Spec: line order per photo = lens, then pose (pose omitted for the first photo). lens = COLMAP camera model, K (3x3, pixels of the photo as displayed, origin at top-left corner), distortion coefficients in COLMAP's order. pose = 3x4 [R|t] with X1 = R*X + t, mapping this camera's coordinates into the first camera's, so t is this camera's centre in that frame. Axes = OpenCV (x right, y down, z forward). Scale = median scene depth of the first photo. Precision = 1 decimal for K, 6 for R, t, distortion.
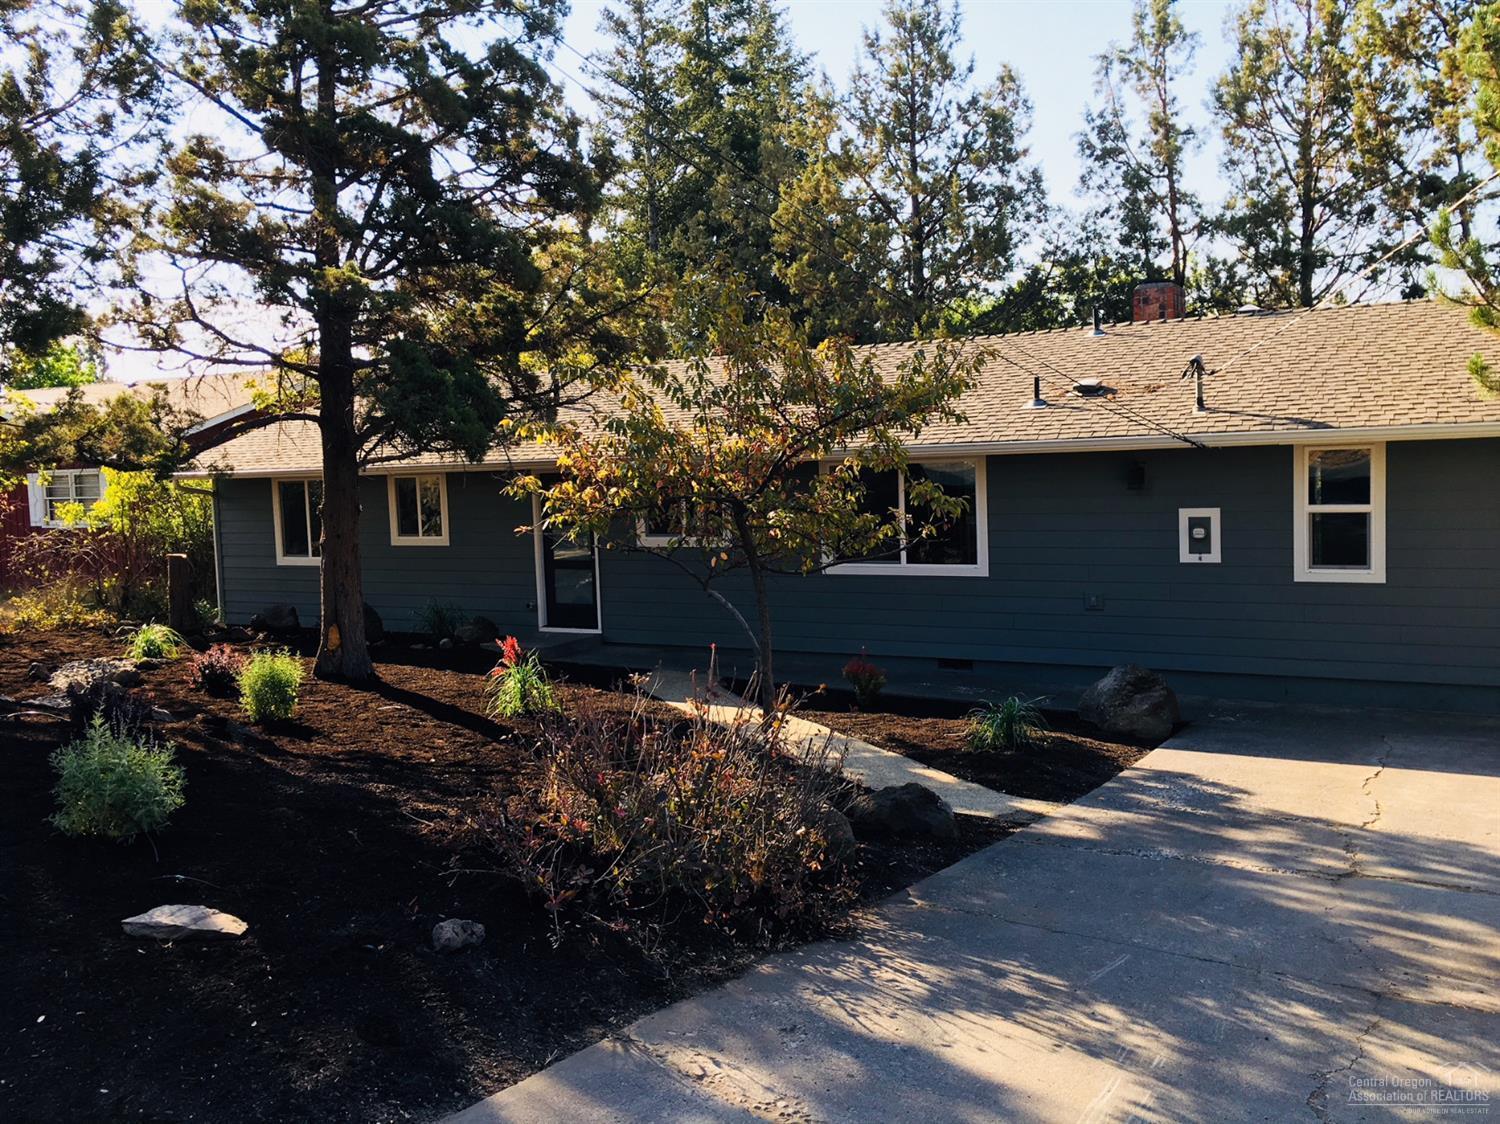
lens RADIAL K [[1250.1, 0, 750.0], [0, 1250.1, 562.0], [0, 0, 1]] dist [-0.004098, -0.006856]
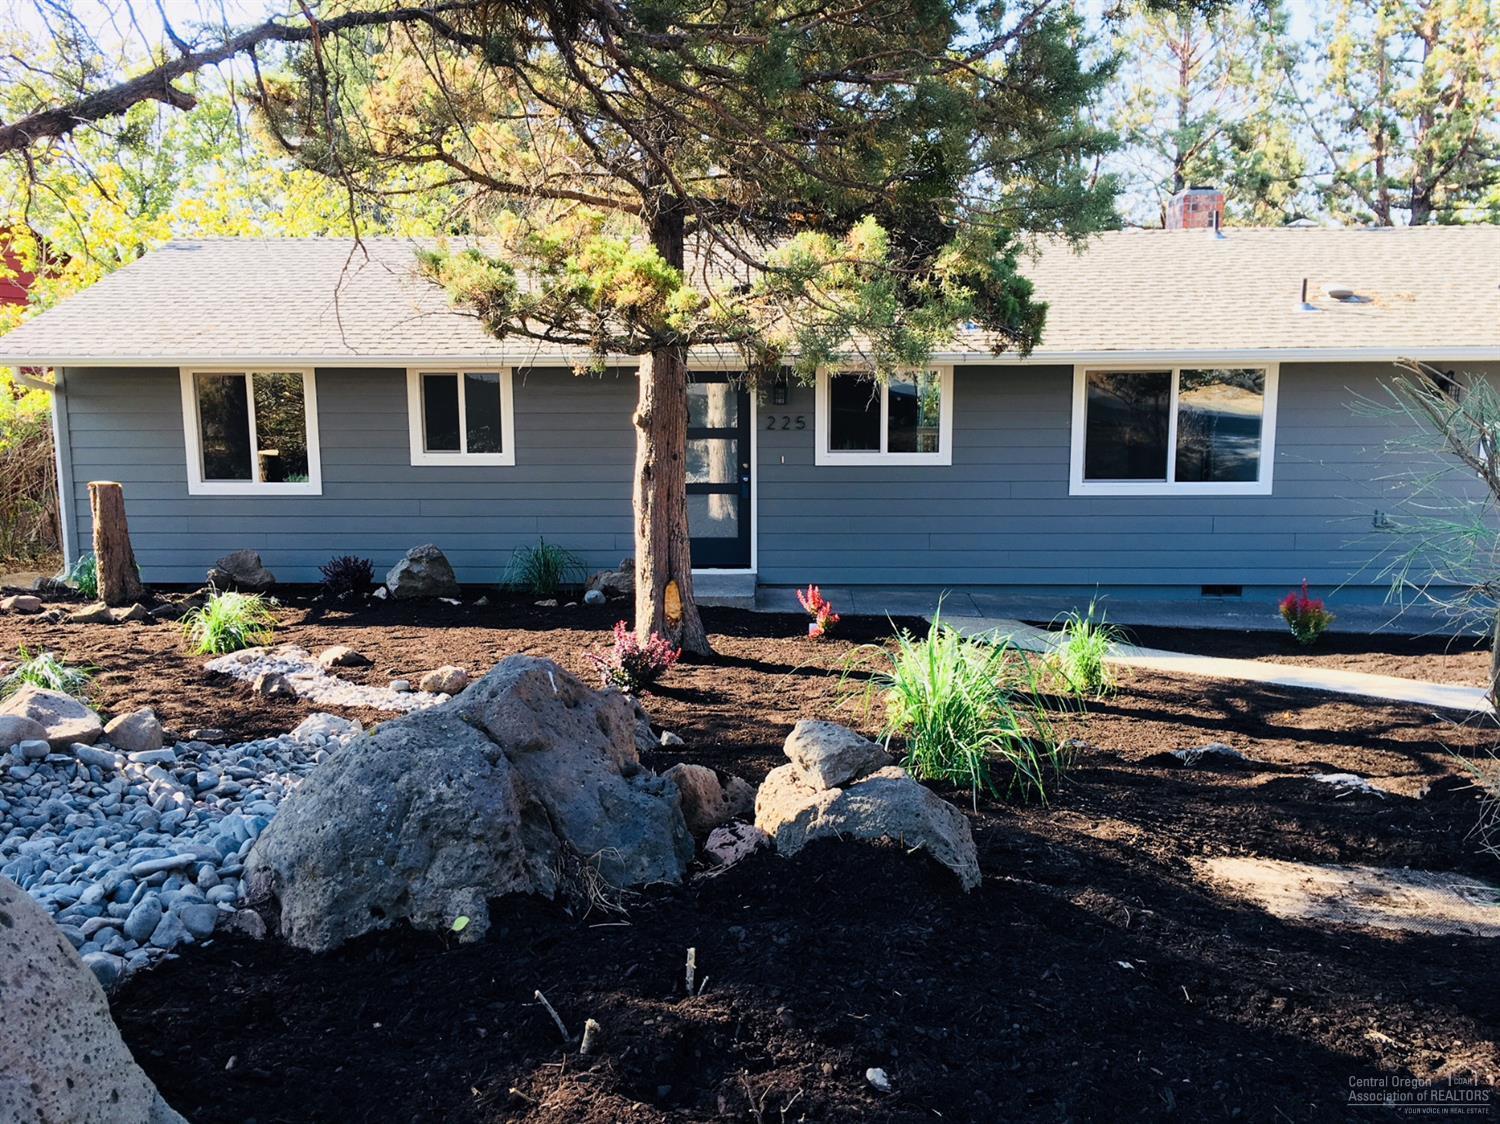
lens RADIAL K [[1263.5, 0, 717.1], [0, 1263.5, 561.1], [0, 0, 1]] dist [0.007168, -0.000091]
pose [[0.874996, -0.045551, 0.481983, -0.525103], [0.013473, 0.997469, 0.069809, -0.008097], [-0.483943, -0.054589, 0.873395, 0.319240]]
